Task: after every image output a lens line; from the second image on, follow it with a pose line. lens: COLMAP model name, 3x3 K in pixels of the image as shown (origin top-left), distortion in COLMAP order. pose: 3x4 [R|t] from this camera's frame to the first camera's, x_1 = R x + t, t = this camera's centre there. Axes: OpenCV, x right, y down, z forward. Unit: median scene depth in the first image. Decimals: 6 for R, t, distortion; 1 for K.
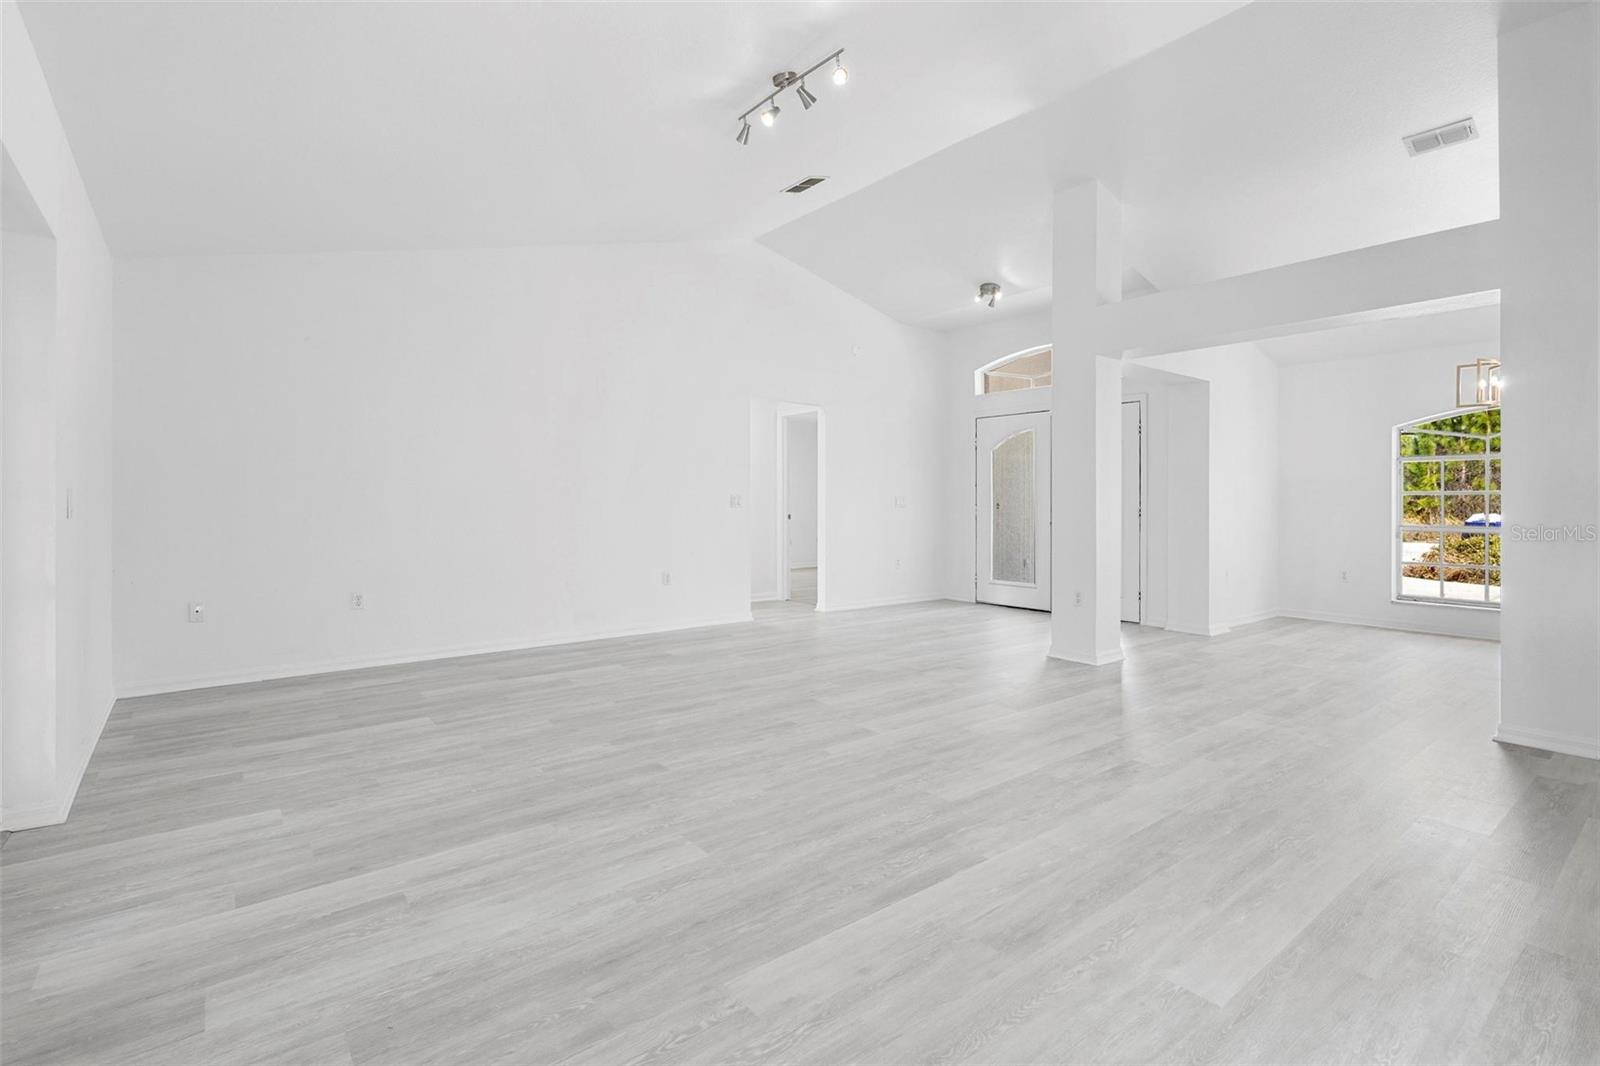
lens RADIAL K [[766.2, 0, 803.2], [0, 766.2, 500.0], [0, 0, 1]] dist [-0.025093, 0.000209]
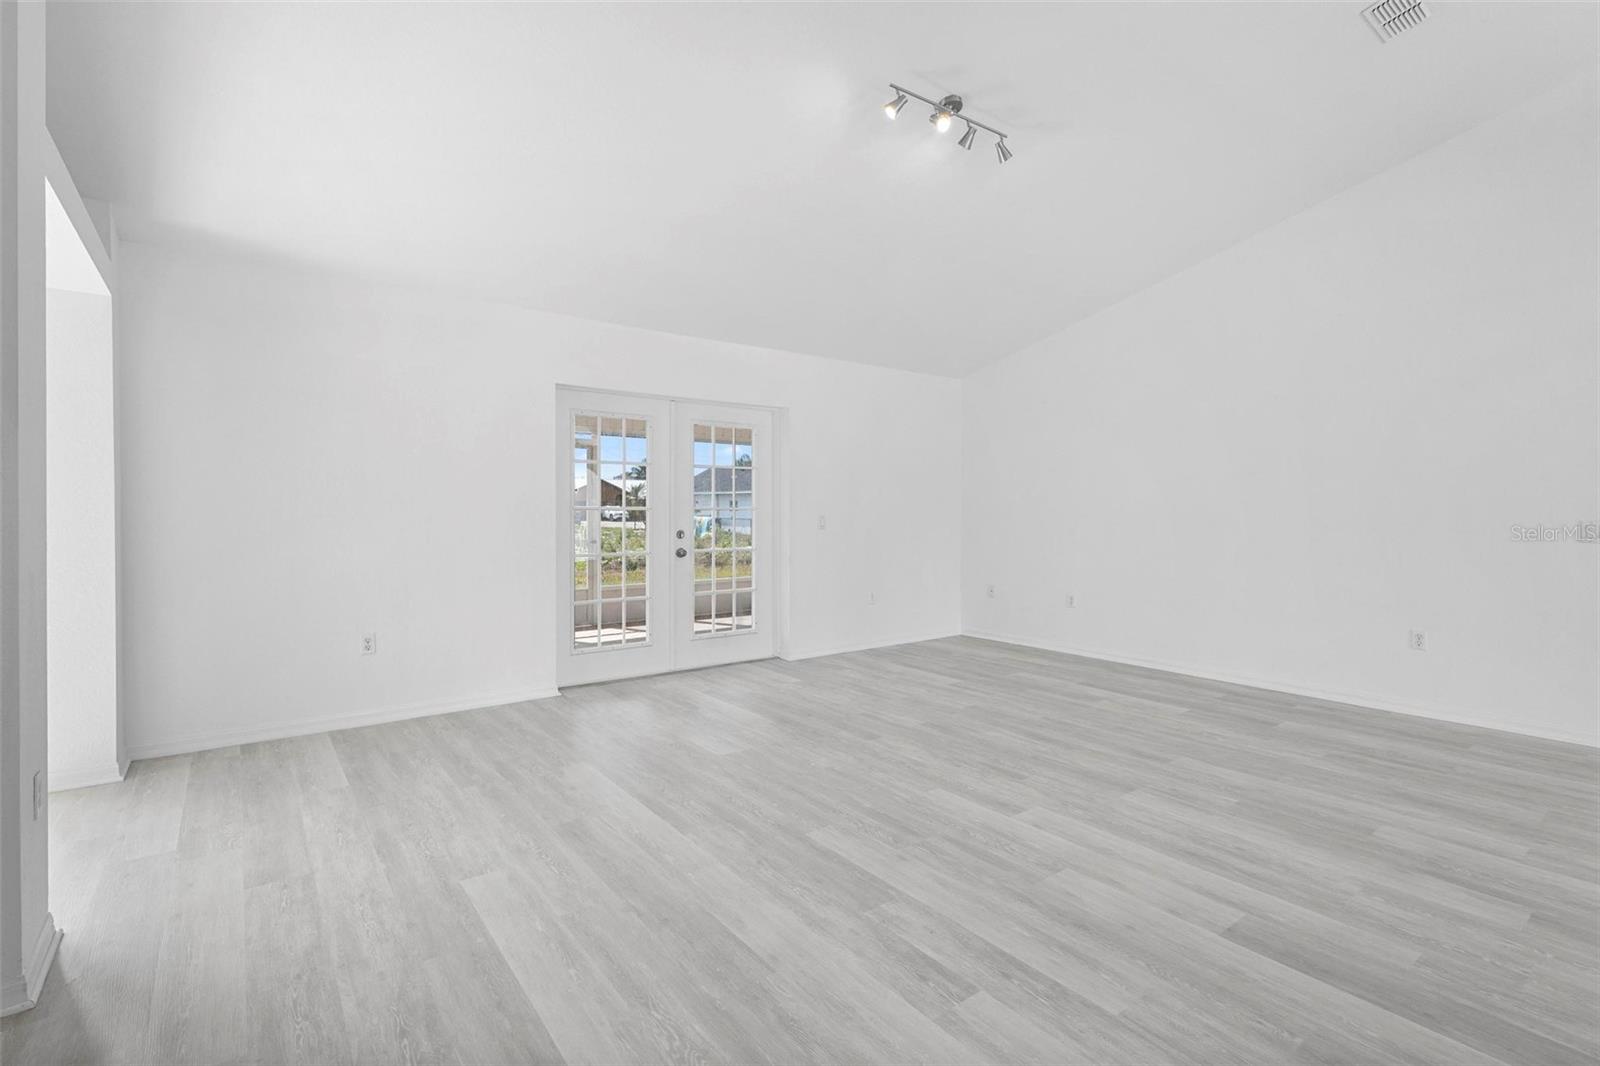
lens RADIAL K [[766.2, 0, 803.2], [0, 766.2, 500.0], [0, 0, 1]] dist [-0.025093, 0.000209]
pose [[-0.028167, 0.003421, -0.999597, 1.192589], [-0.010348, 0.999940, 0.003714, -0.054499], [0.999550, 0.010449, -0.028130, 1.005041]]
